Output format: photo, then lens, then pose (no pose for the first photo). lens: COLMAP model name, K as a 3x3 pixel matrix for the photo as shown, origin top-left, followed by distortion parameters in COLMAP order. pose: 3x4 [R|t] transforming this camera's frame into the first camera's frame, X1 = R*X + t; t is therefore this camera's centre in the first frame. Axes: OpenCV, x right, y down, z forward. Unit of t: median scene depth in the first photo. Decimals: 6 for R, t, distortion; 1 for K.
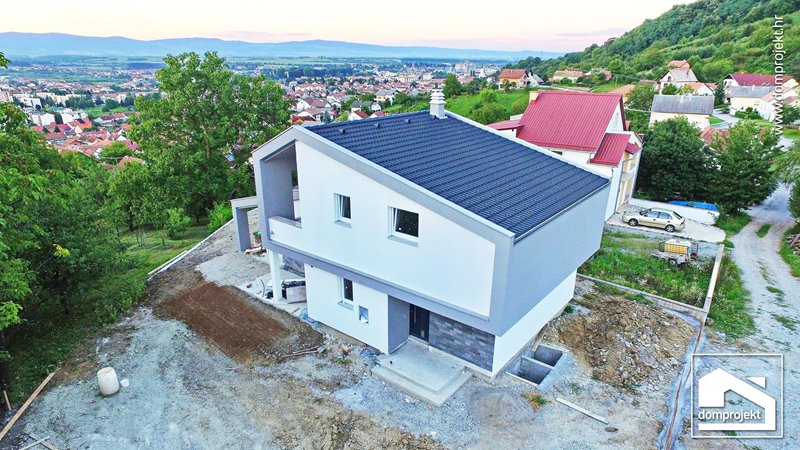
lens RADIAL K [[481.2, 0, 400.1], [0, 481.2, 244.4], [0, 0, 1]] dist [-0.003616, 0.000642]
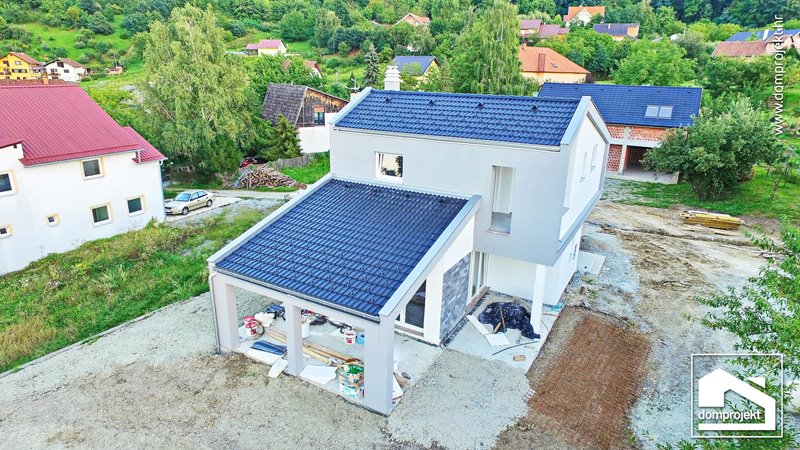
lens RADIAL K [[478.5, 0, 398.9], [0, 478.5, 218.1], [0, 0, 1]] dist [-0.003726, 0.001554]
pose [[-0.148738, -0.299417, 0.942458, -0.713613], [0.339591, 0.879633, 0.333052, -0.301801], [-0.928738, 0.369588, -0.029156, 0.922493]]
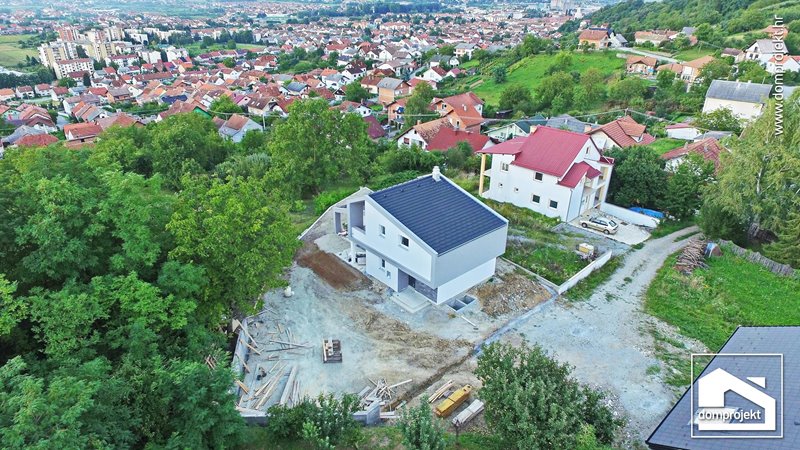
lens RADIAL K [[481.2, 0, 400.1], [0, 481.2, 244.4], [0, 0, 1]] dist [-0.003616, 0.000642]
pose [[0.985960, 0.084571, -0.143982, 0.199796], [-0.067273, 0.990366, 0.121035, -0.189194], [0.152831, -0.109650, 0.982151, -0.841028]]
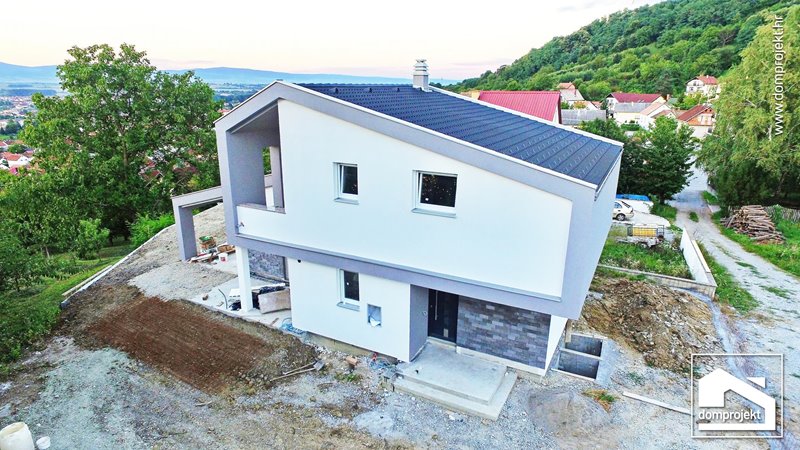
lens RADIAL K [[472.5, 0, 400.0], [0, 472.5, 225.0], [0, 0, 1]] dist [-0.002687, 0.001530]
pose [[0.982910, -0.051887, 0.176624, -0.108231], [0.065970, 0.995013, -0.074816, 0.038686], [-0.171861, 0.085190, 0.981431, 0.138780]]
